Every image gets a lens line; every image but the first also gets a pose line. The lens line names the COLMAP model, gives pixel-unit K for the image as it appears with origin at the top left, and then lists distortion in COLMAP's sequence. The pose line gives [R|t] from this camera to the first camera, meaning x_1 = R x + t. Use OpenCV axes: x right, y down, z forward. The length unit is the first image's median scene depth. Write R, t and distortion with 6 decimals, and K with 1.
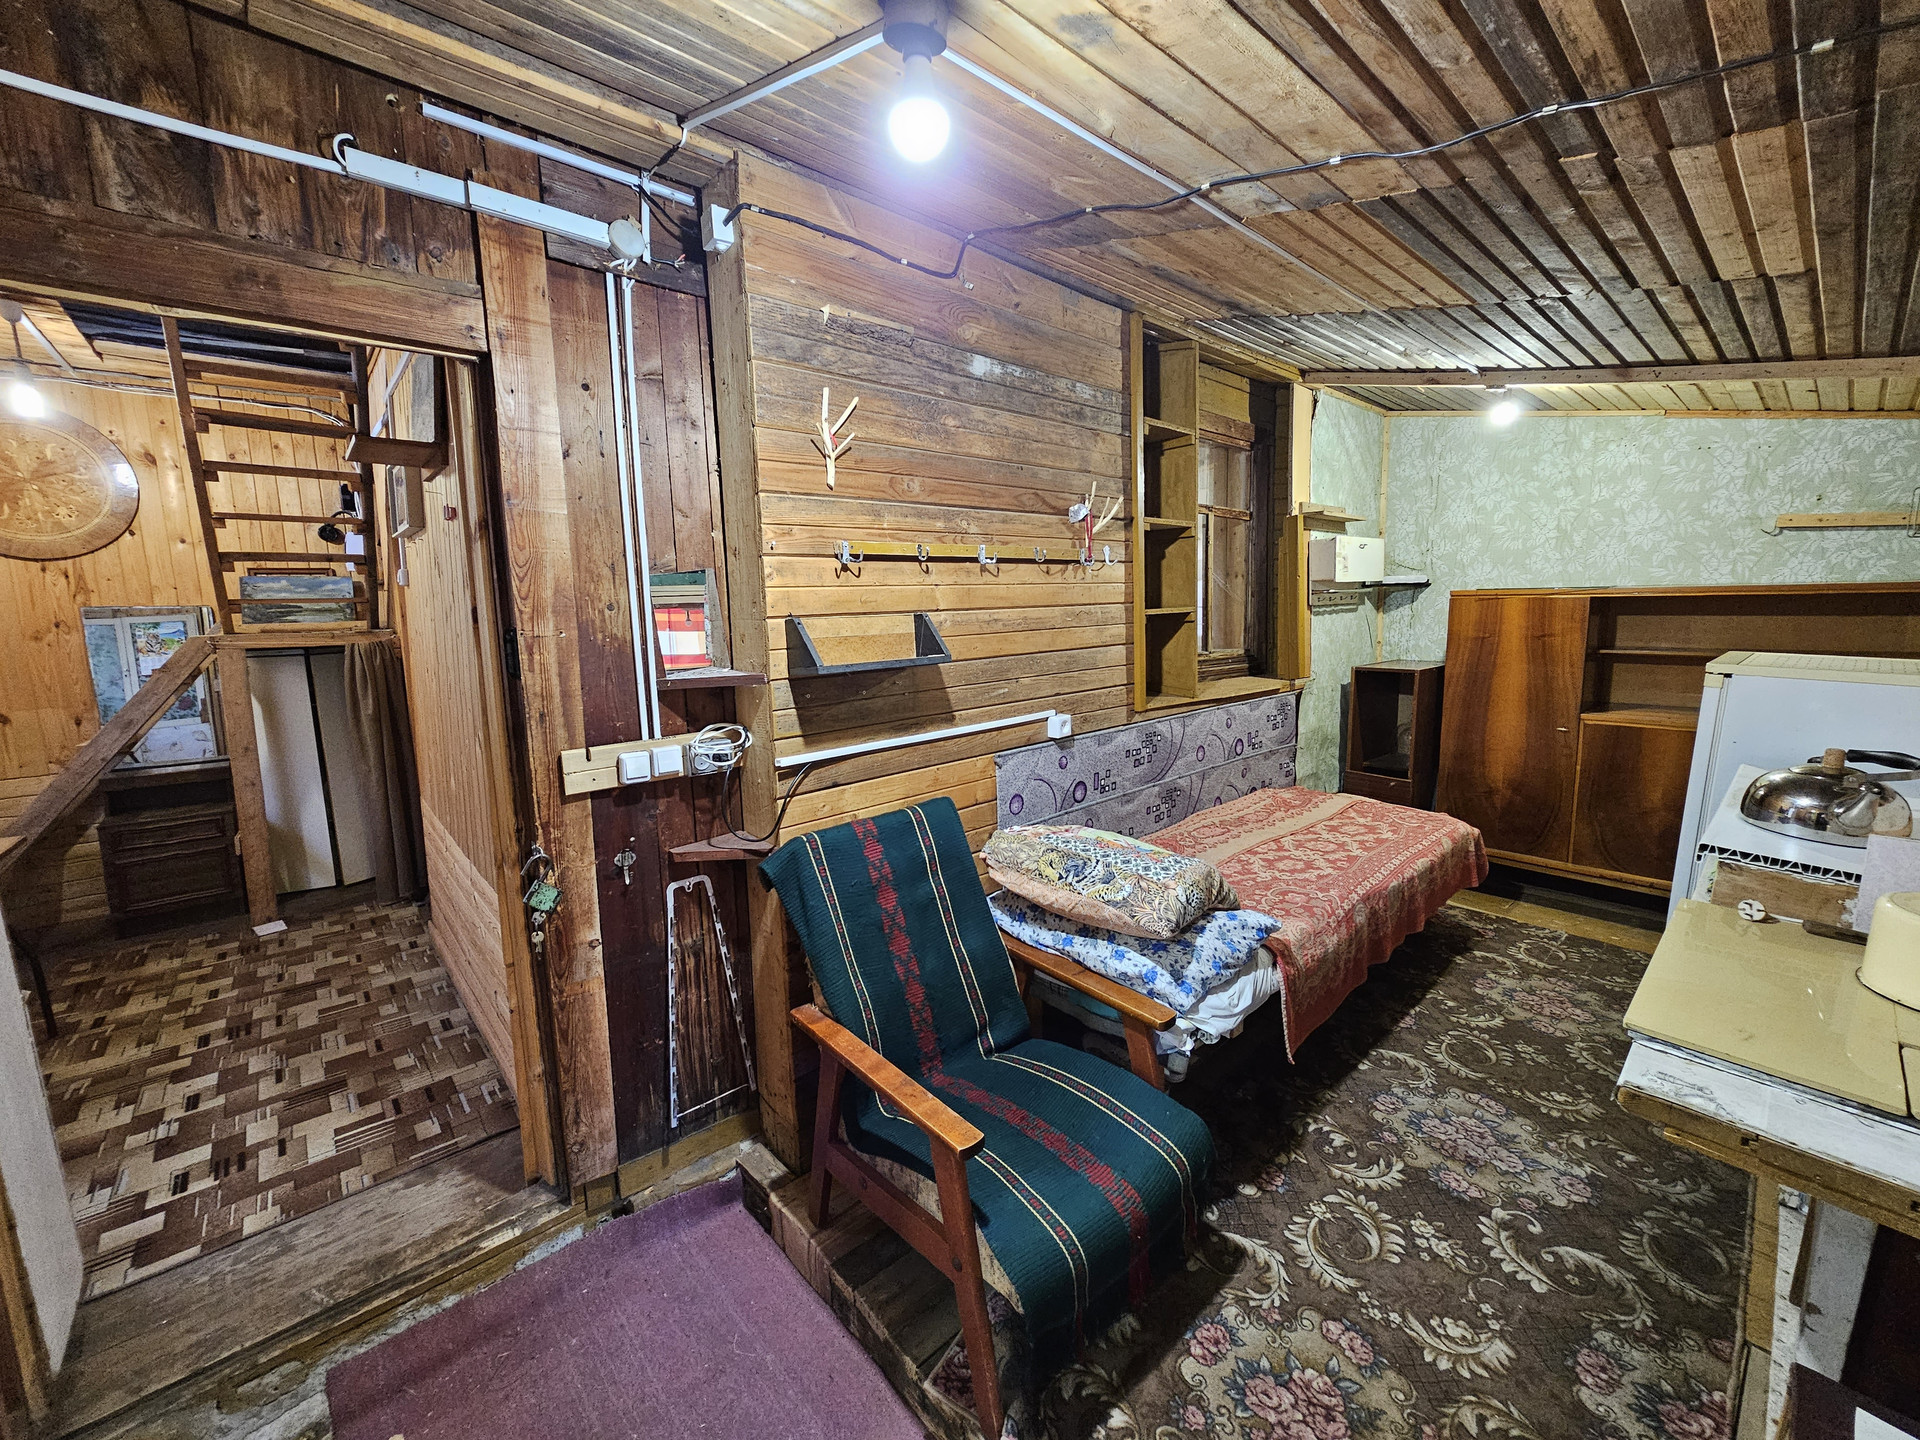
lens RADIAL K [[787.2, 0, 959.8], [0, 787.2, 711.1], [0, 0, 1]] dist [-0.001538, 0.000618]
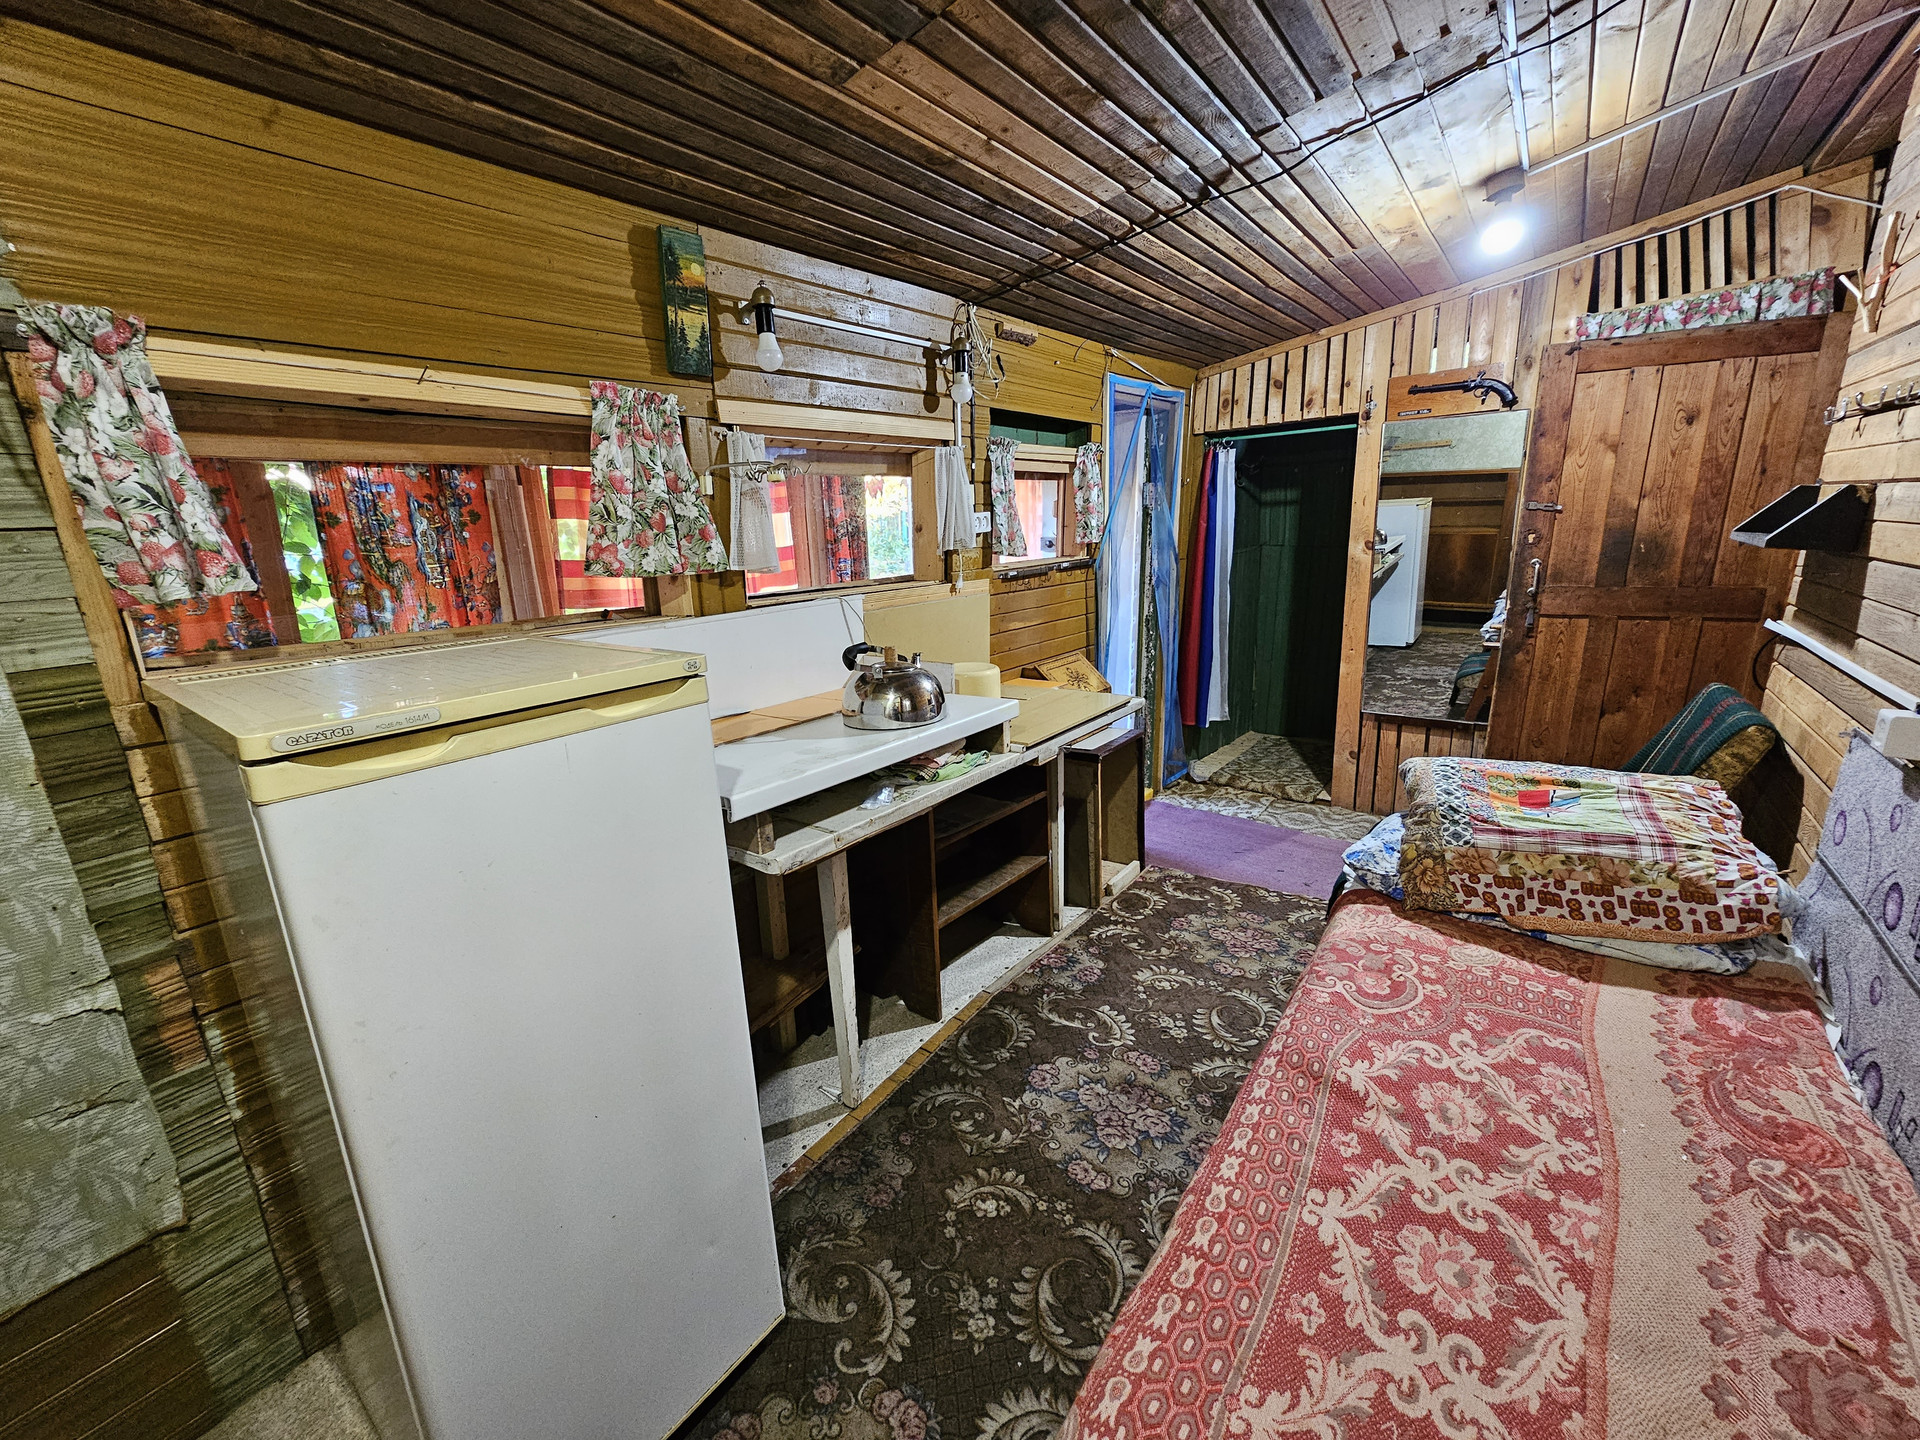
lens RADIAL K [[787.2, 0, 959.8], [0, 787.2, 711.1], [0, 0, 1]] dist [-0.001538, 0.000618]
pose [[-0.979409, 0.089228, -0.181100, 0.561265], [0.012629, 0.922352, 0.386144, -0.136872], [0.201493, 0.375905, -0.904486, 0.945135]]
